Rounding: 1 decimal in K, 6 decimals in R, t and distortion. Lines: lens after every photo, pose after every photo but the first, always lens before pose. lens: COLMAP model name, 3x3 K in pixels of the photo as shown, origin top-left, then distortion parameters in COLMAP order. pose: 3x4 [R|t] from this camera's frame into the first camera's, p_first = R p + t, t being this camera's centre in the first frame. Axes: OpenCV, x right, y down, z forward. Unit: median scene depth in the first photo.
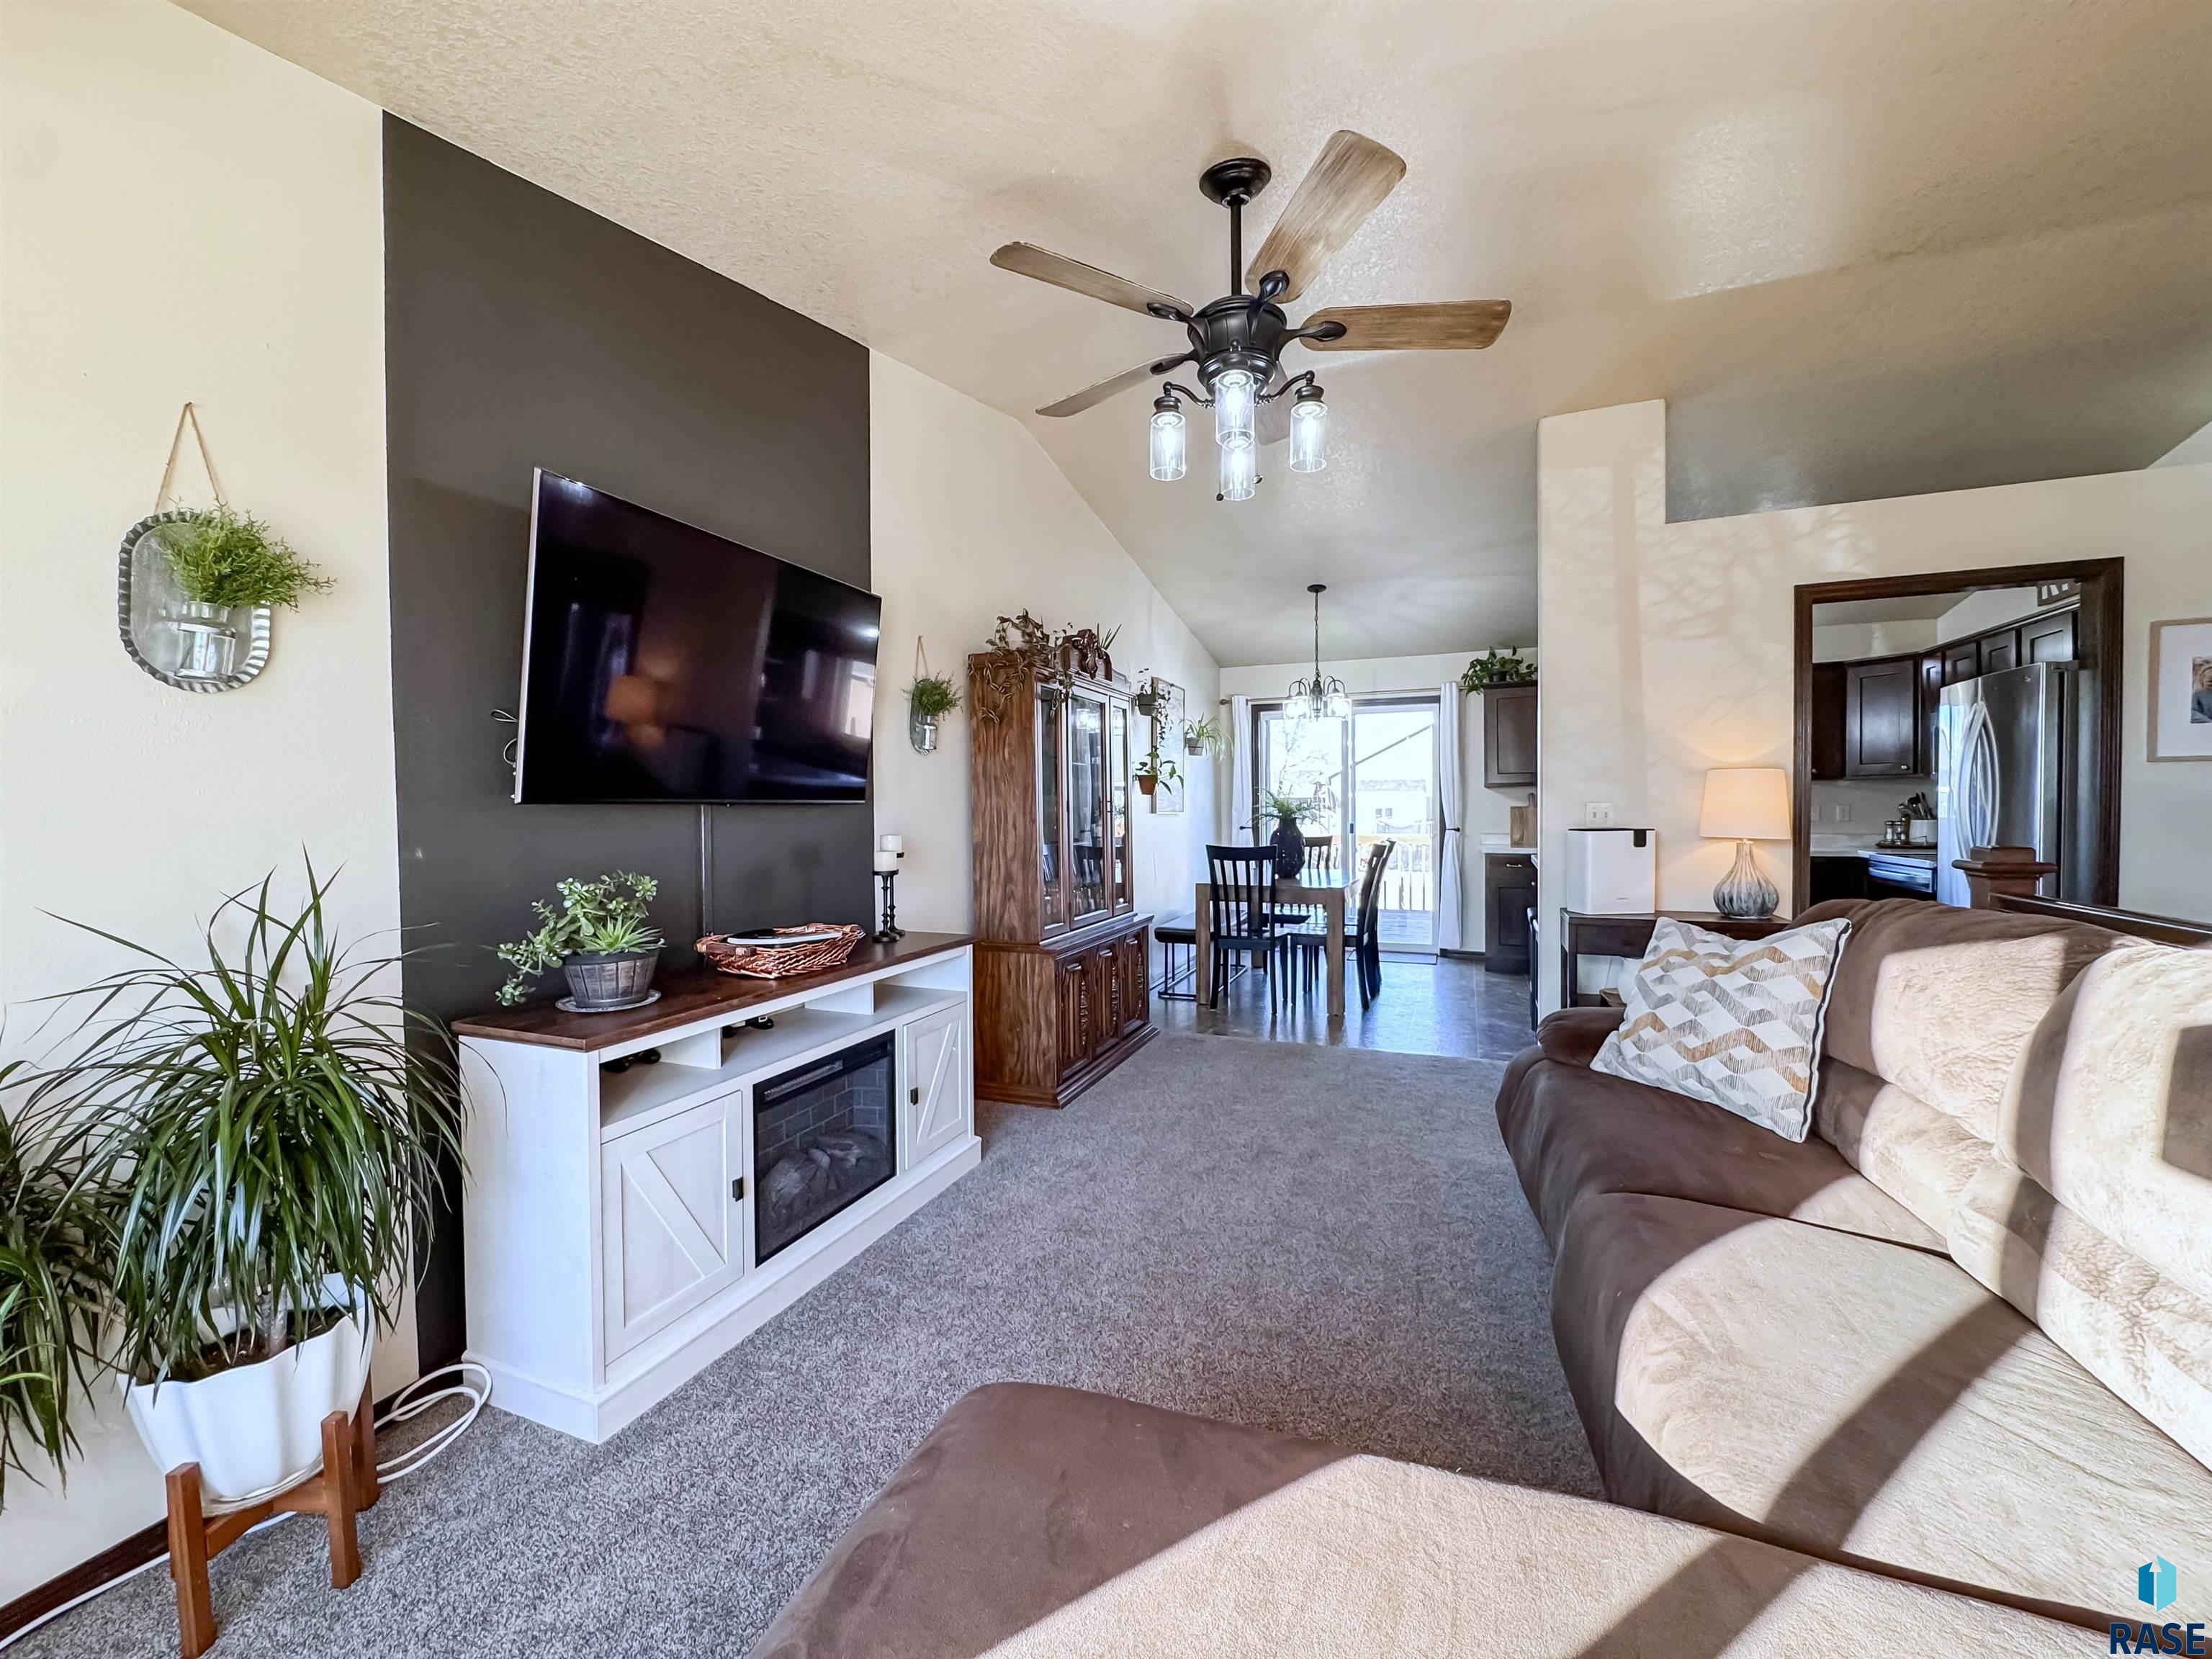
lens RADIAL K [[888.1, 0, 1091.0], [0, 888.1, 827.2], [0, 0, 1]] dist [-0.001858, -0.000456]
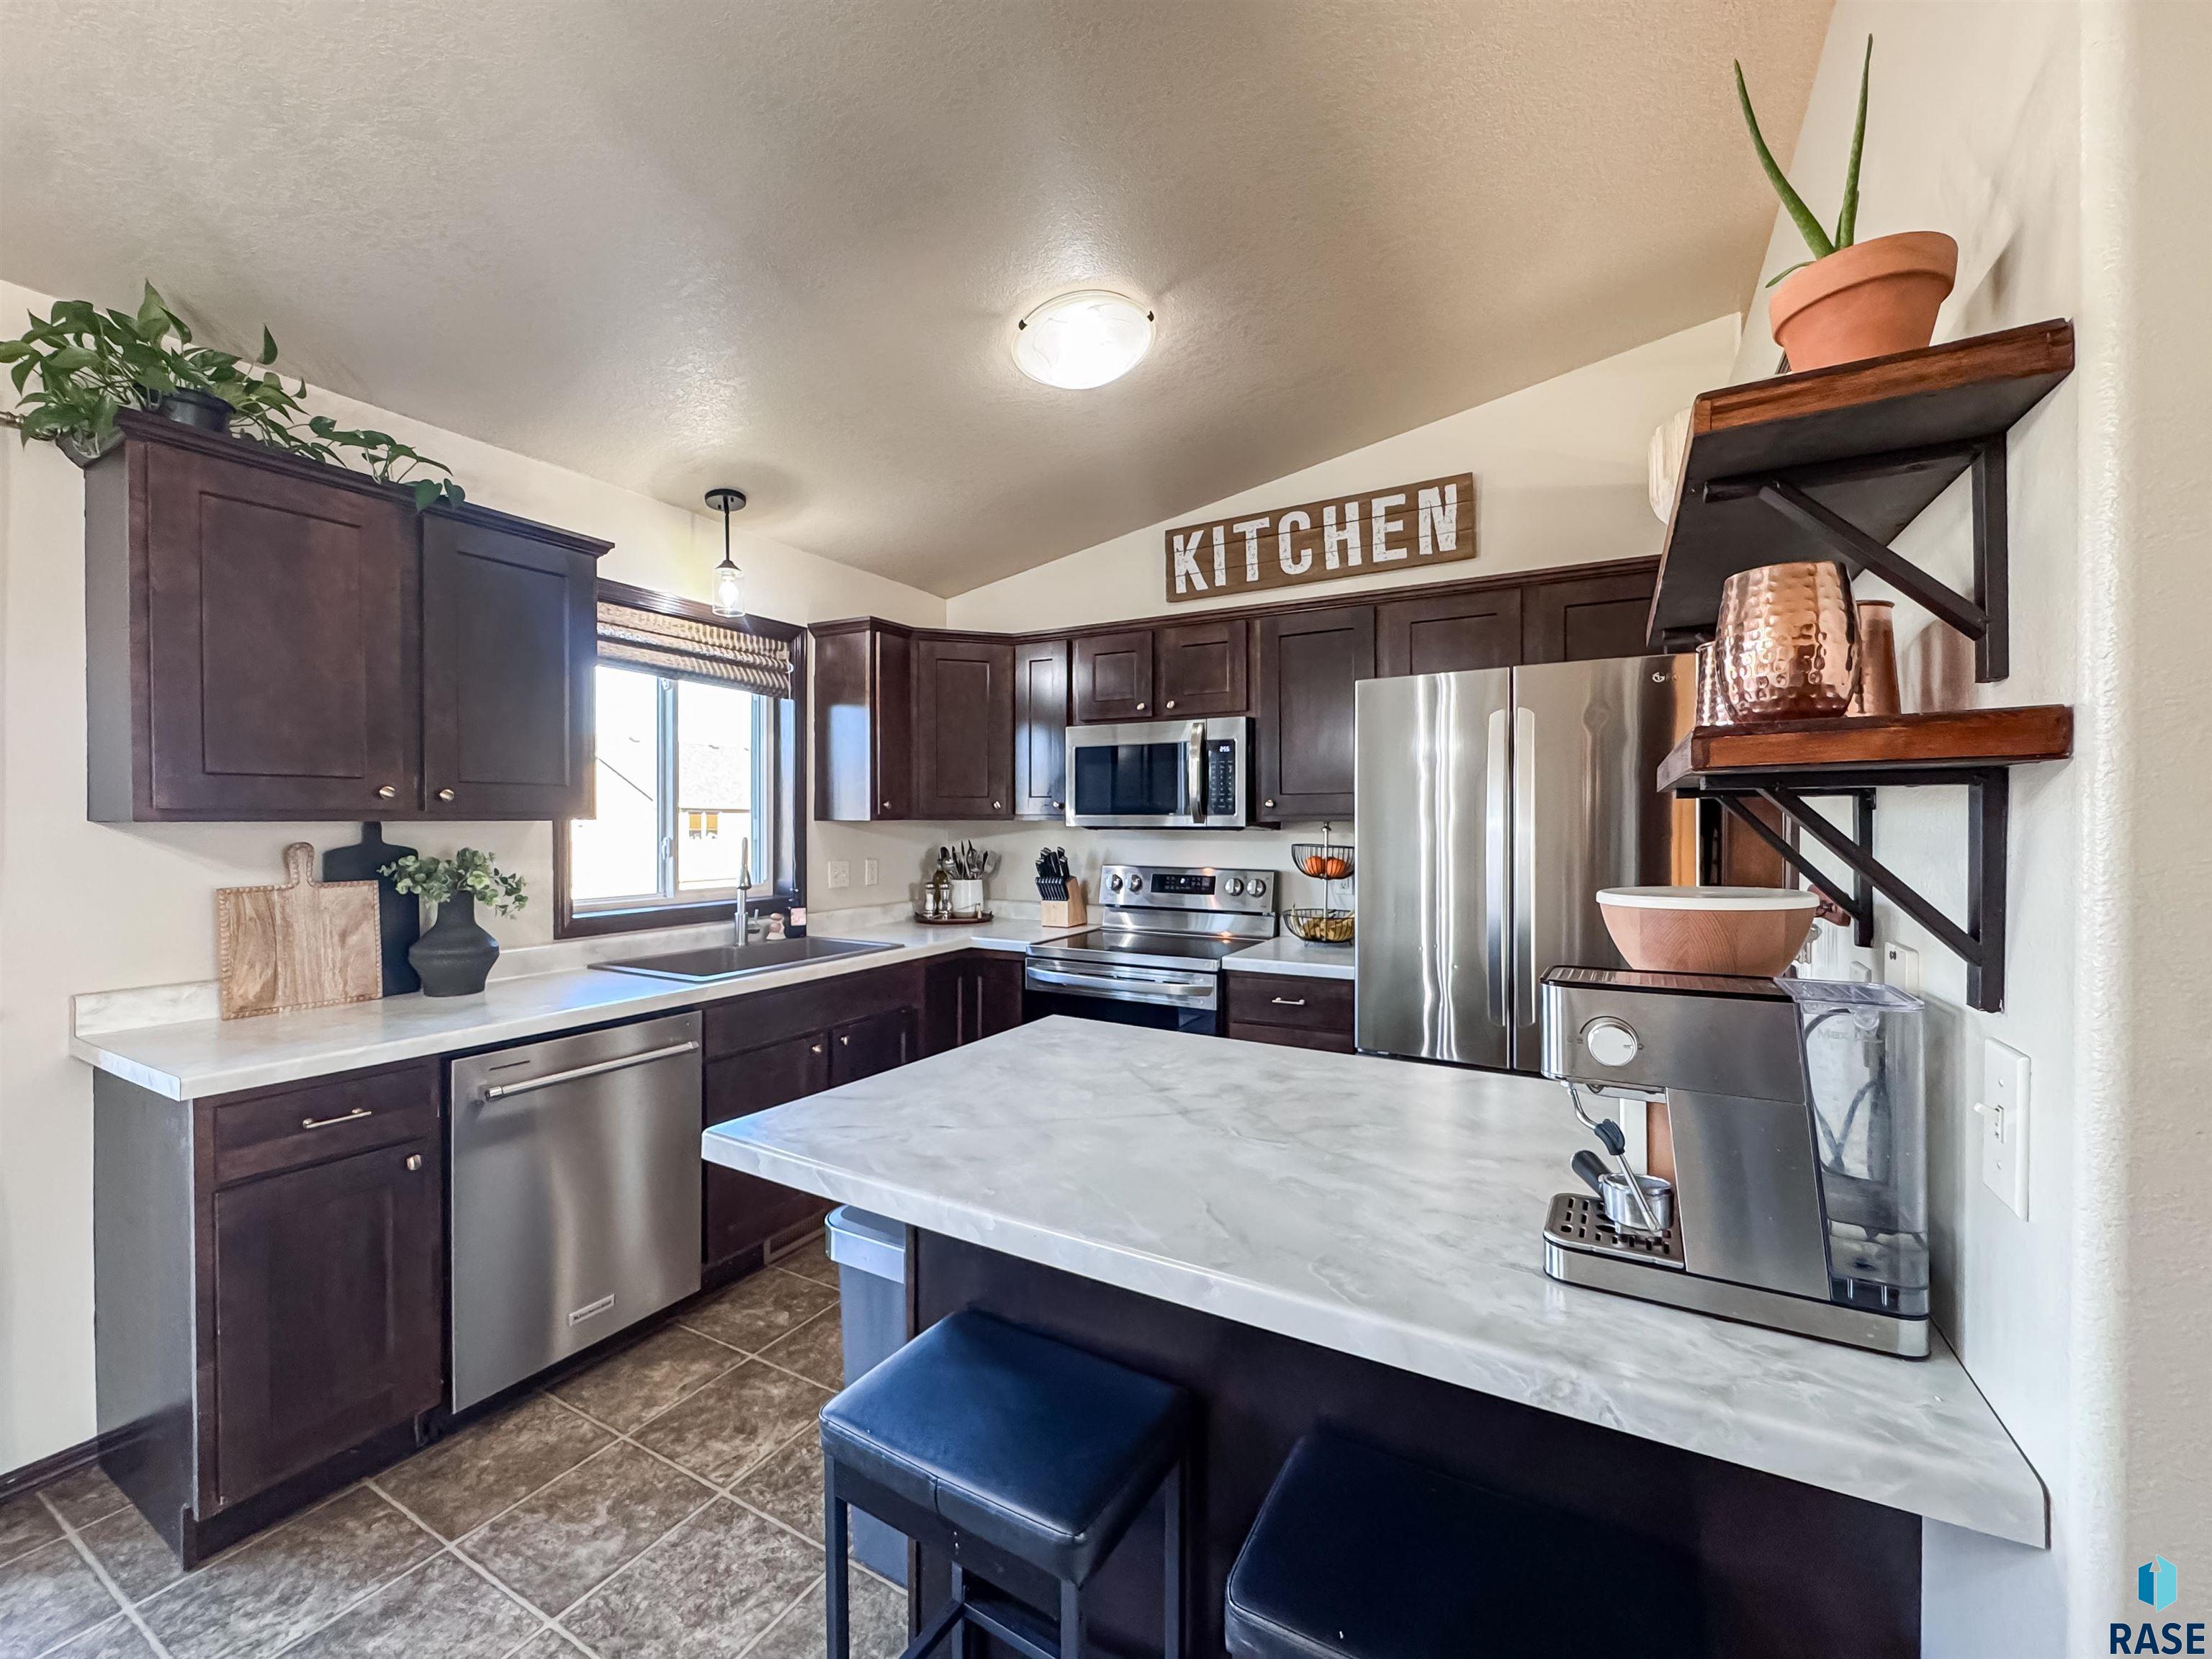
lens RADIAL K [[888.1, 0, 1108.6], [0, 888.1, 827.8], [0, 0, 1]] dist [-0.001858, -0.000456]
pose [[0.114144, 0.002909, 0.993460, 0.224382], [0.014976, 0.999877, -0.004648, -0.037728], [-0.993351, 0.015408, 0.114086, 0.695900]]
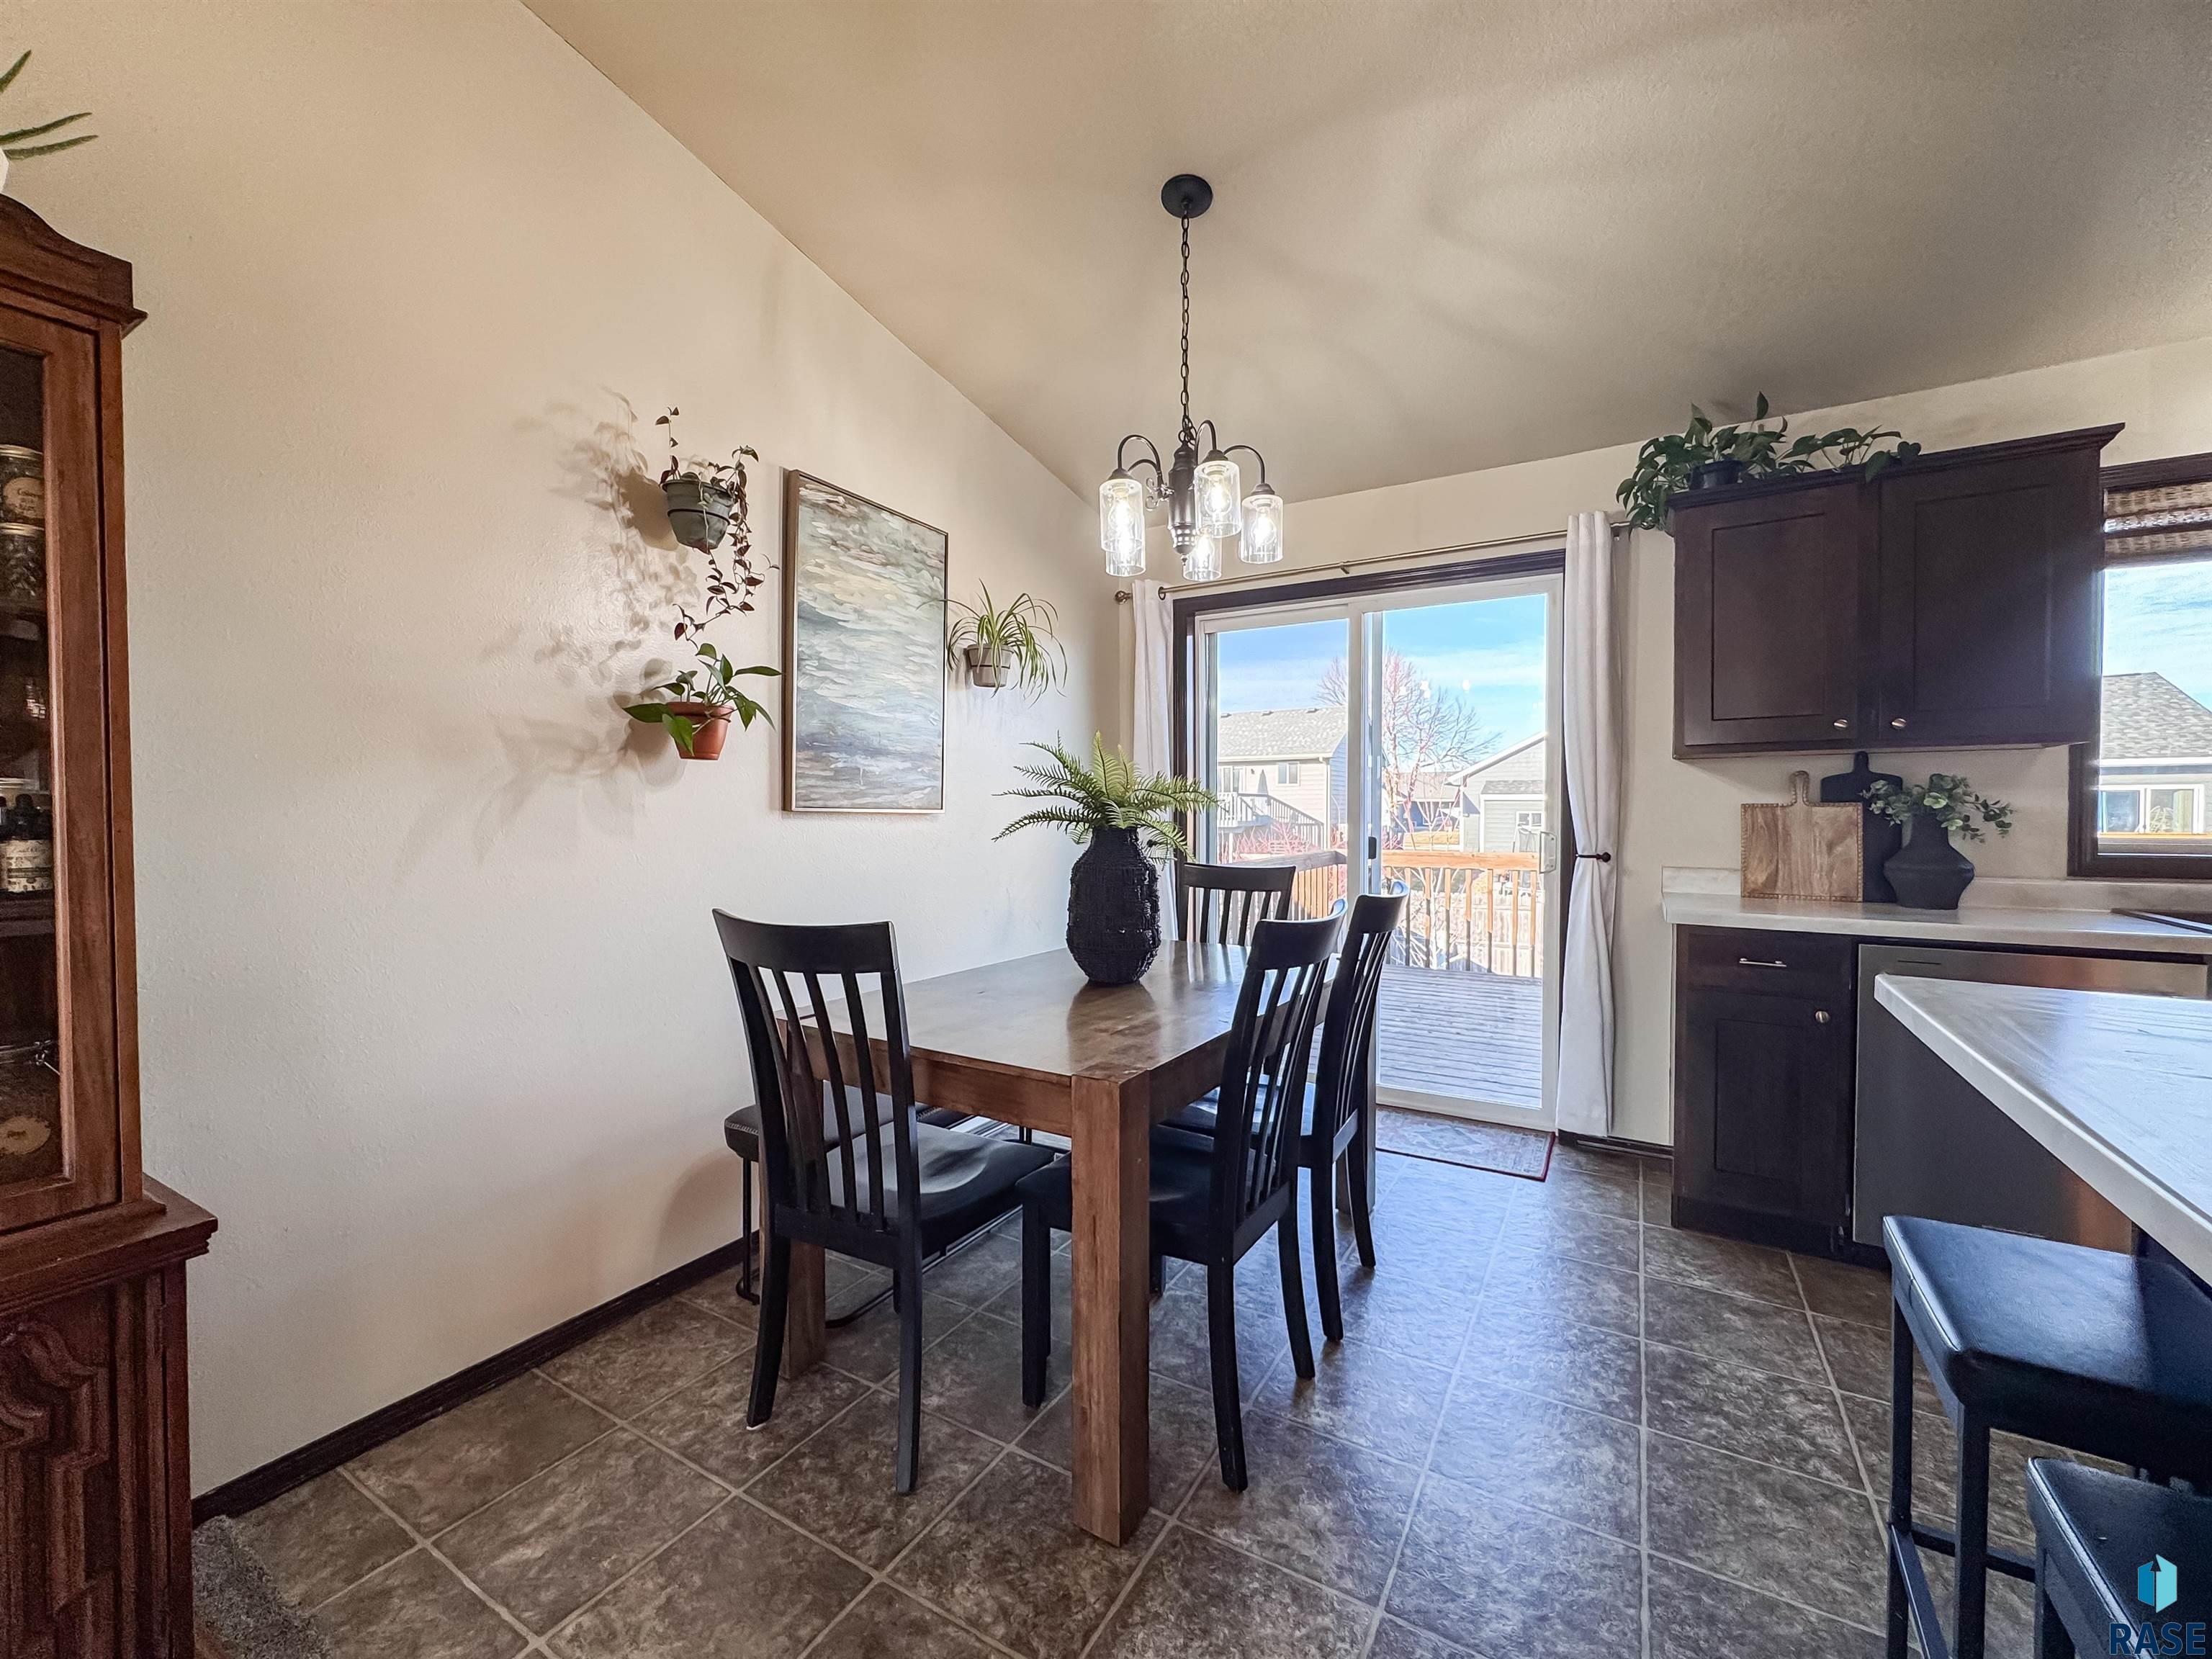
lens RADIAL K [[888.1, 0, 1108.7], [0, 888.1, 826.6], [0, 0, 1]] dist [-0.001858, -0.000456]
pose [[0.989789, 0.009169, -0.142245, 0.247758], [-0.008457, 0.999949, 0.005603, -0.012346], [0.142289, -0.004343, 0.989816, 0.567659]]
